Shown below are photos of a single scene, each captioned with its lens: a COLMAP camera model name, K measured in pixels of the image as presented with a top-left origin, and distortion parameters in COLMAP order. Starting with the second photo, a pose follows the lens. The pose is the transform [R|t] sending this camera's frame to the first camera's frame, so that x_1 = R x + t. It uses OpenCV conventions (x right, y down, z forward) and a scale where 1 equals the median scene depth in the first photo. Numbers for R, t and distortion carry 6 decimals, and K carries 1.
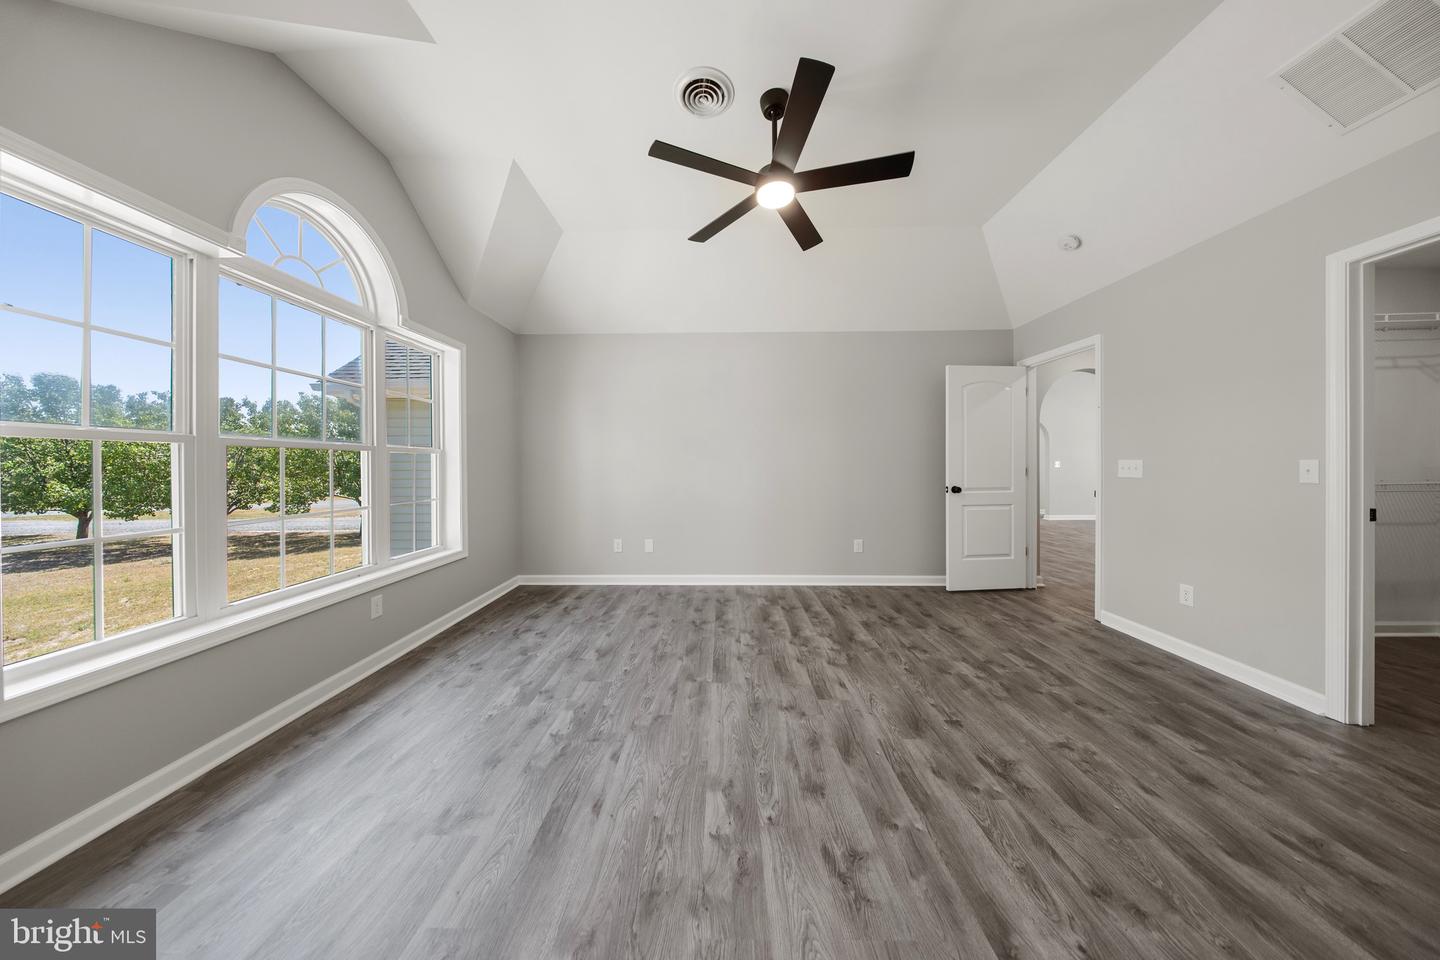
lens RADIAL K [[429.8, 0, 712.2], [0, 429.8, 463.7], [0, 0, 1]] dist [-0.005241, -0.000567]
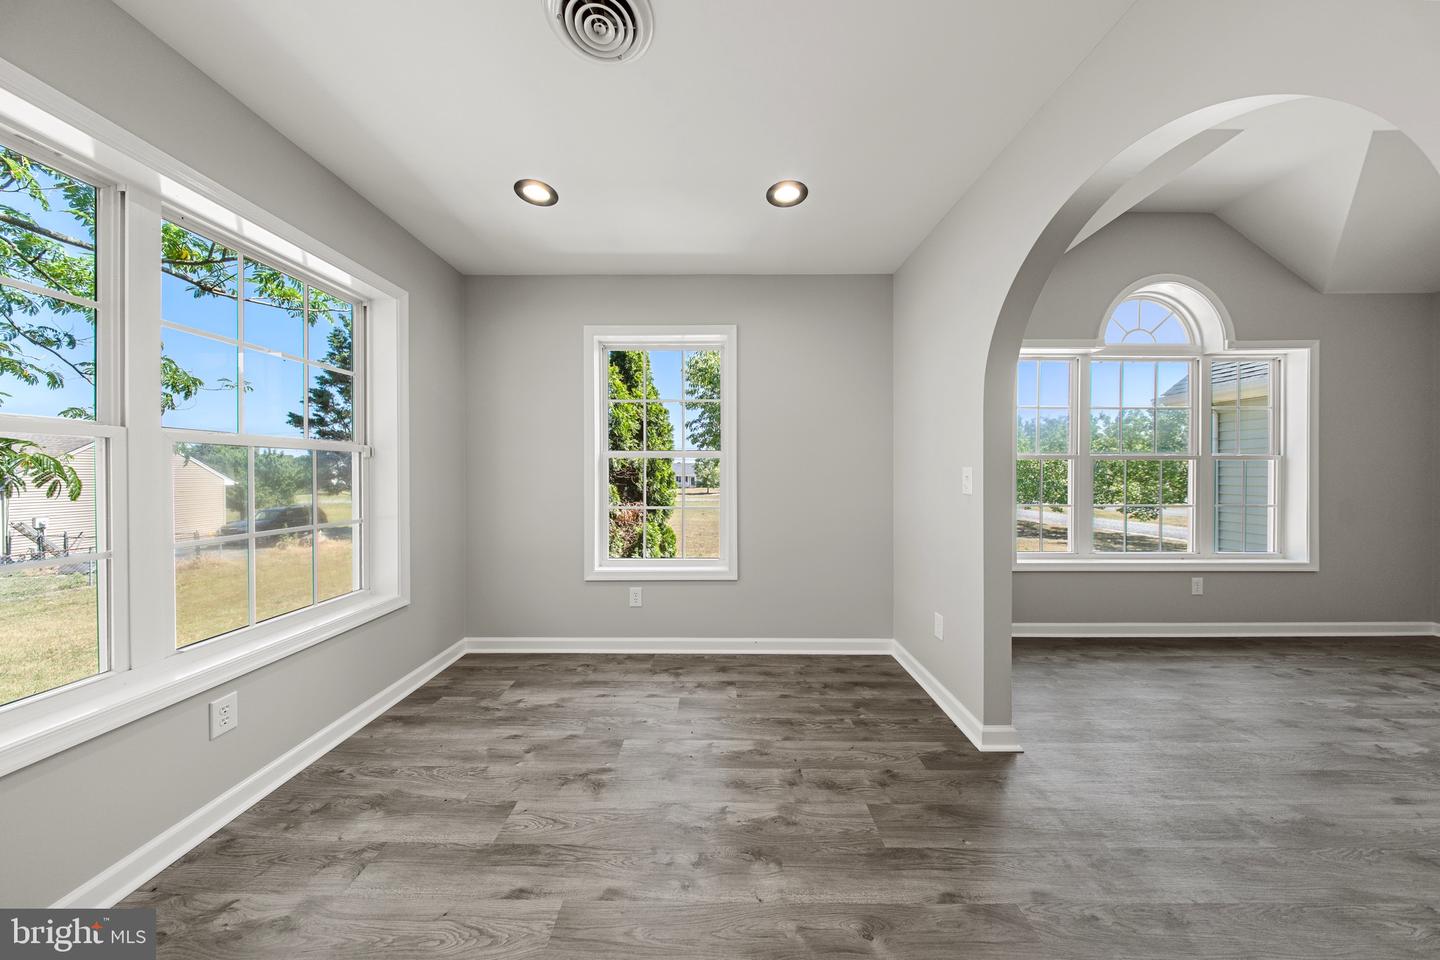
lens RADIAL K [[429.8, 0, 730.0], [0, 429.8, 476.2], [0, 0, 1]] dist [-0.005241, -0.000567]
pose [[0.026584, 0.014589, -0.999540, 0.450285], [0.002216, 0.999890, 0.014653, -0.004739], [0.999644, -0.002604, 0.026549, -0.422008]]
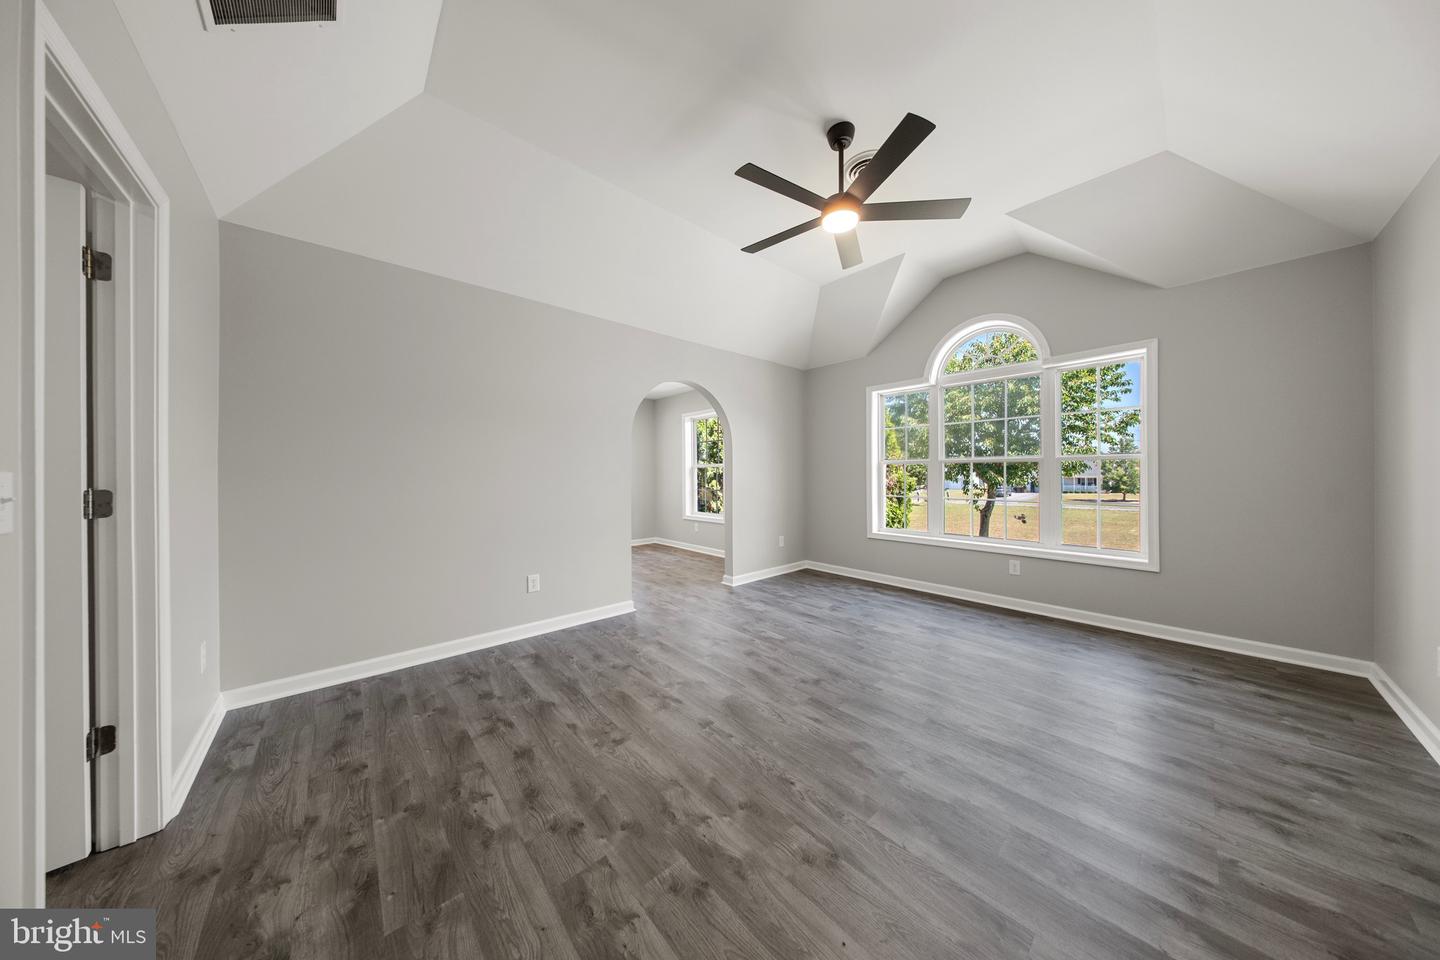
lens RADIAL K [[429.8, 0, 727.4], [0, 429.8, 475.8], [0, 0, 1]] dist [-0.005241, -0.000567]
pose [[-0.720686, 0.011484, -0.693166, 1.066273], [0.011315, 0.999924, 0.004801, -0.004240], [0.693169, -0.004384, -0.720762, 1.535220]]
